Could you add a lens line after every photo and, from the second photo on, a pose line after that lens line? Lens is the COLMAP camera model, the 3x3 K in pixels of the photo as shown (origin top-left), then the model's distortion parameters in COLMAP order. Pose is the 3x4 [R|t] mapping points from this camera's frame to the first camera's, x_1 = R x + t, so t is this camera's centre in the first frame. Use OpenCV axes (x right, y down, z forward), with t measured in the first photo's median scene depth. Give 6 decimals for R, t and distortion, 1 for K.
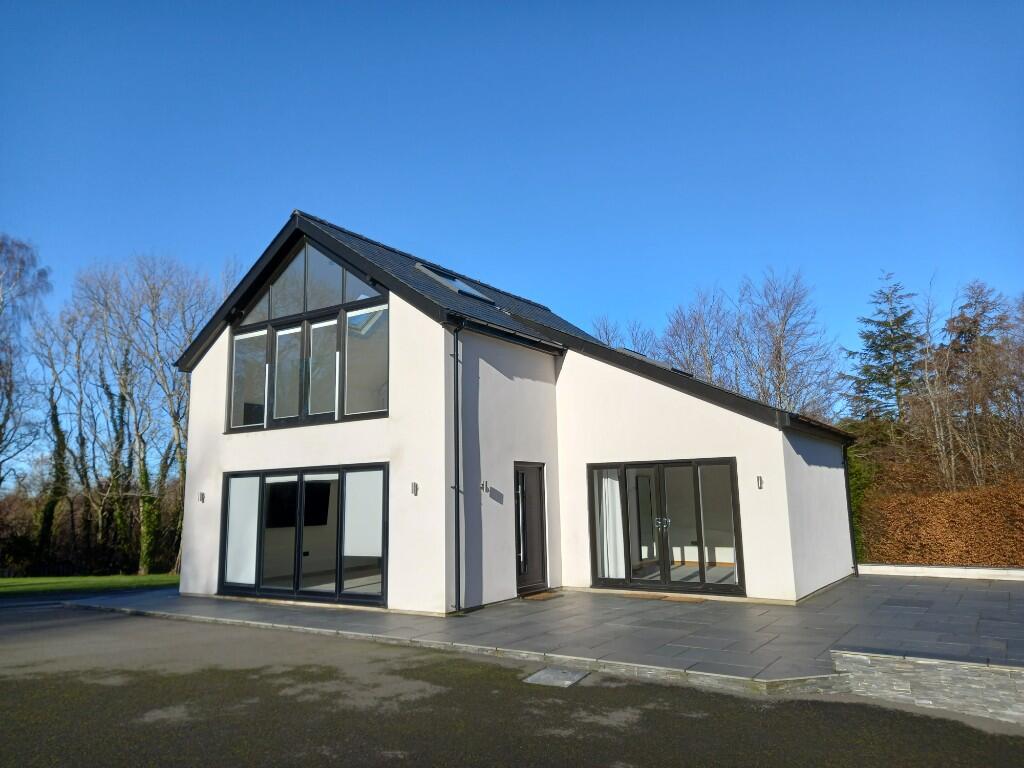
lens RADIAL K [[739.9, 0, 514.7], [0, 739.9, 382.8], [0, 0, 1]] dist [0.026778, -0.002103]
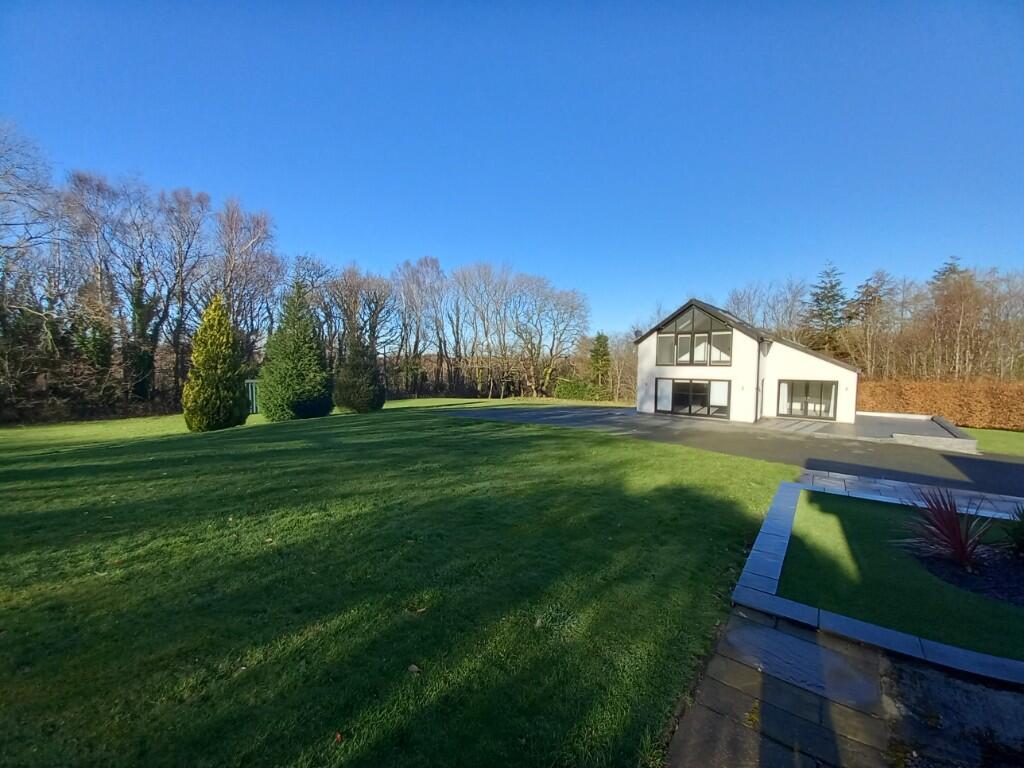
lens RADIAL K [[407.7, 0, 503.3], [0, 407.7, 385.5], [0, 0, 1]] dist [-0.010198, -0.000544]
pose [[0.991575, 0.030875, -0.125802, -0.833961], [-0.003005, 0.976402, 0.215942, -0.230963], [0.129501, -0.213744, 0.968268, -0.830732]]
